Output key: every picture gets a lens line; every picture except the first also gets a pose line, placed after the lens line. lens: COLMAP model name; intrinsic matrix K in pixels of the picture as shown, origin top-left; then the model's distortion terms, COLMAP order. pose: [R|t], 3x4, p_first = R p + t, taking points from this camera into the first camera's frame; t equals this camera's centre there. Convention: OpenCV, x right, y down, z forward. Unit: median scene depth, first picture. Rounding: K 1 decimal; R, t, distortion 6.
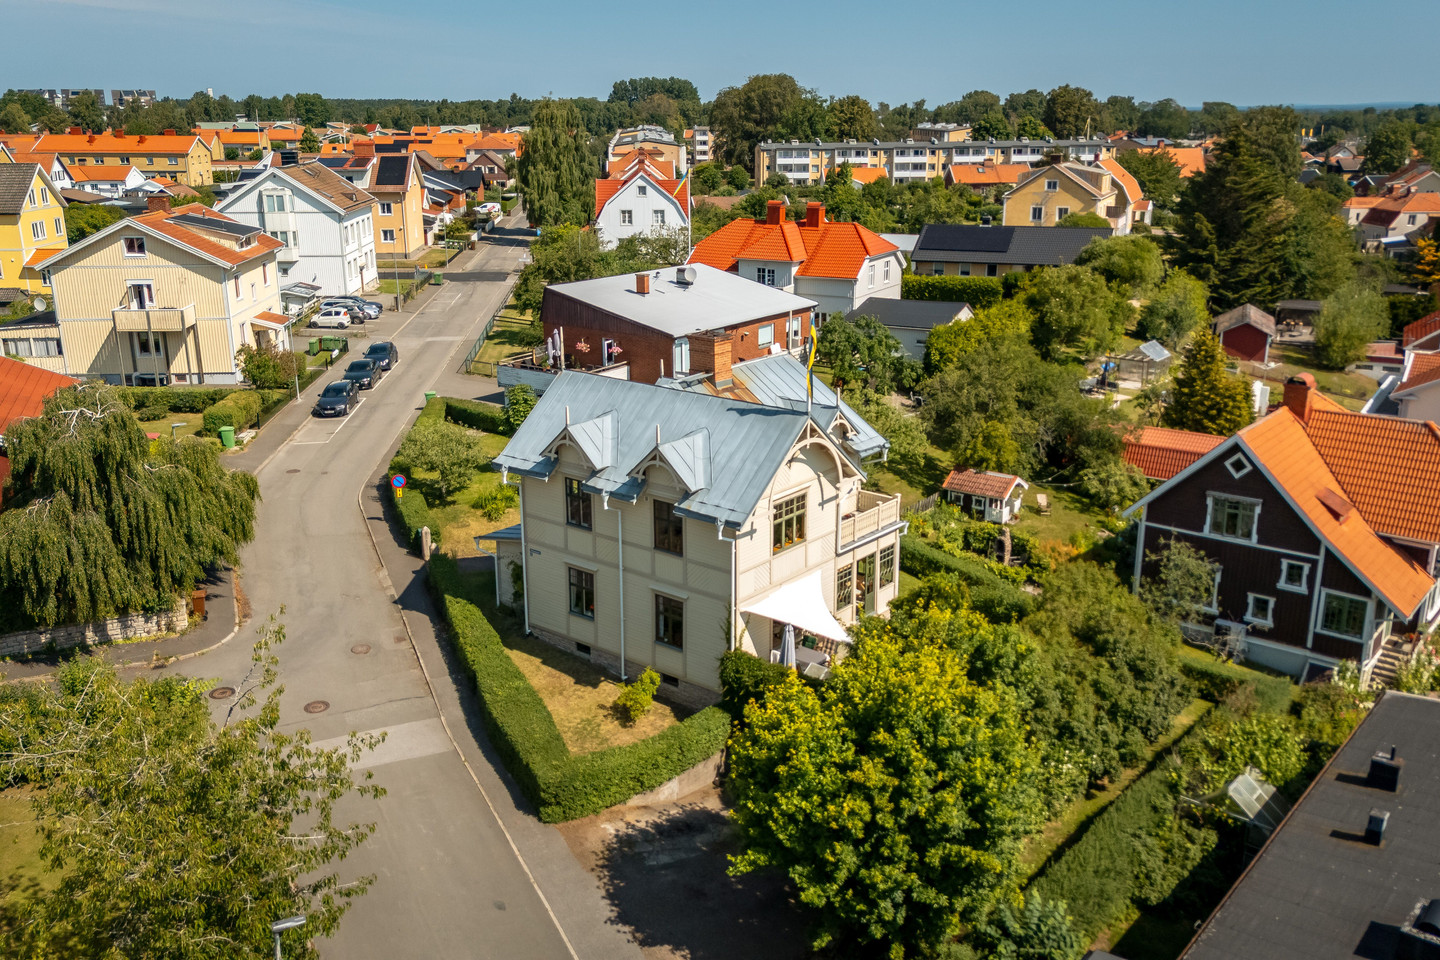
lens RADIAL K [[1248.0, 0, 726.6], [0, 1248.0, 477.3], [0, 0, 1]] dist [0.159924, -0.308991]
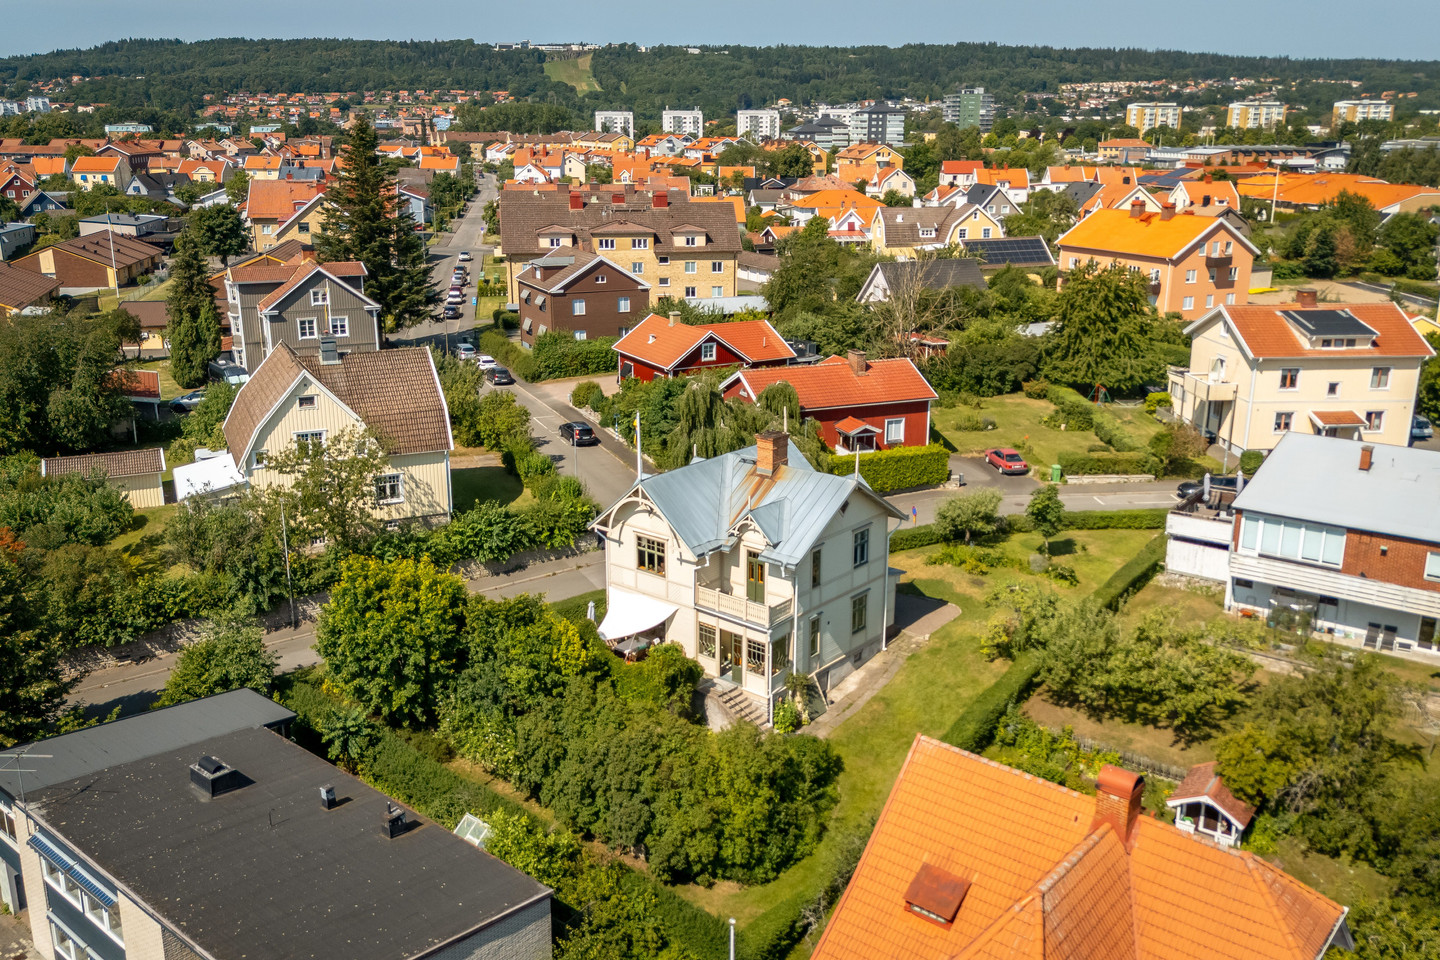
lens RADIAL K [[1248.0, 0, 726.6], [0, 1248.0, 477.3], [0, 0, 1]] dist [0.159924, -0.308991]
pose [[-0.009248, 0.274225, -0.961621, 1.124345], [-0.285380, 0.920944, 0.265370, -0.361477], [0.958370, 0.276882, 0.069742, 0.775706]]
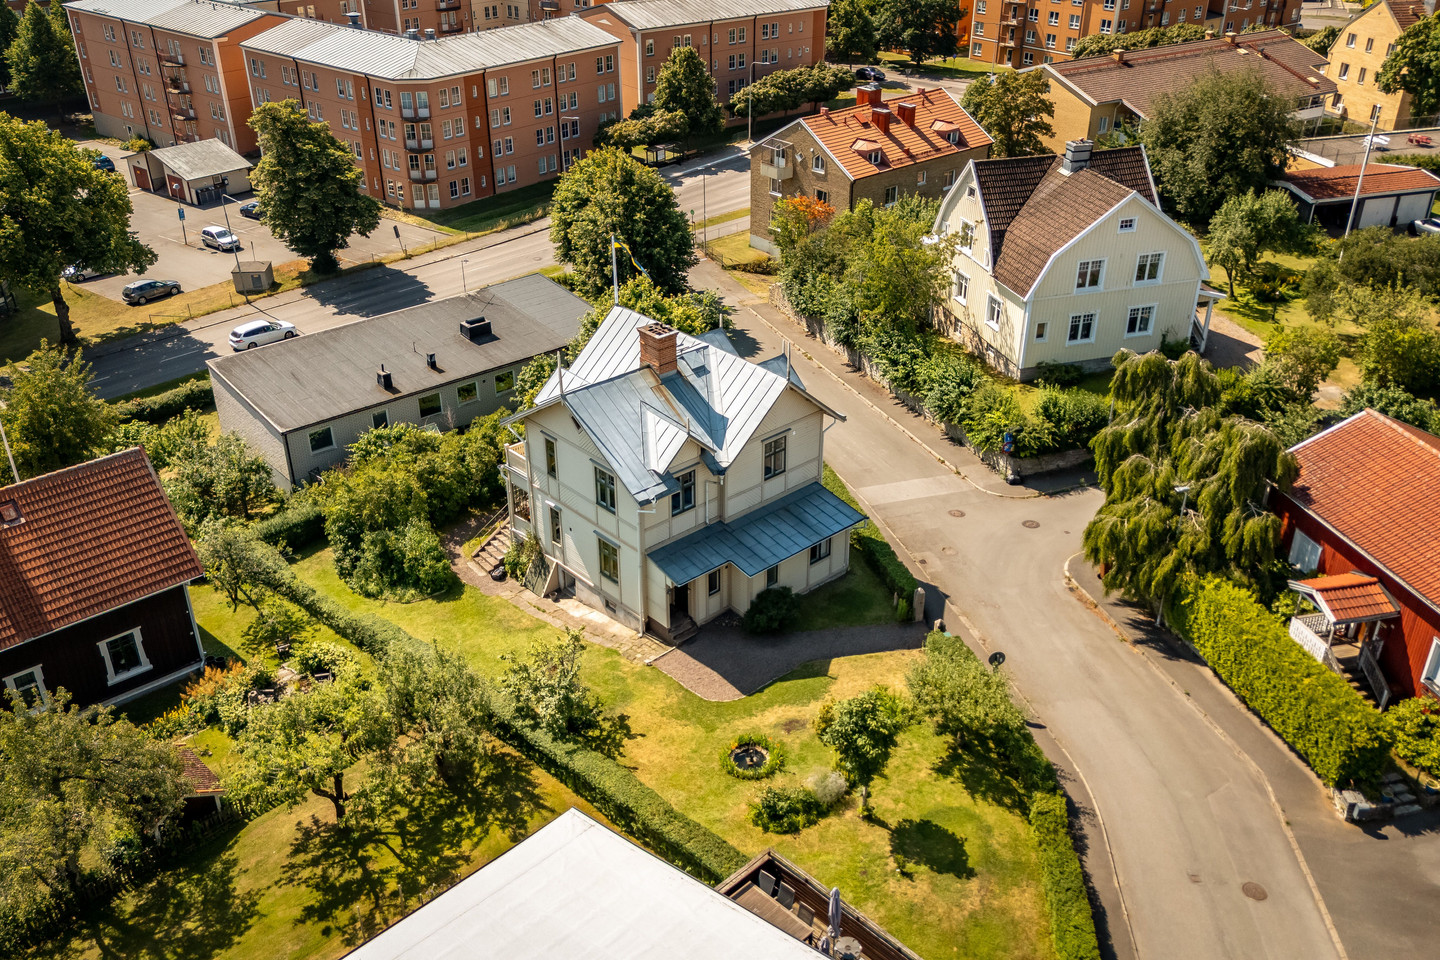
lens RADIAL K [[1252.9, 0, 723.0], [0, 1252.9, 477.9], [0, 0, 1]] dist [0.082191, -0.068853]
pose [[-0.988031, -0.072654, 0.136072, -0.207015], [0.045555, 0.705346, 0.707398, -0.720282], [-0.147373, 0.705130, -0.693594, 1.654302]]
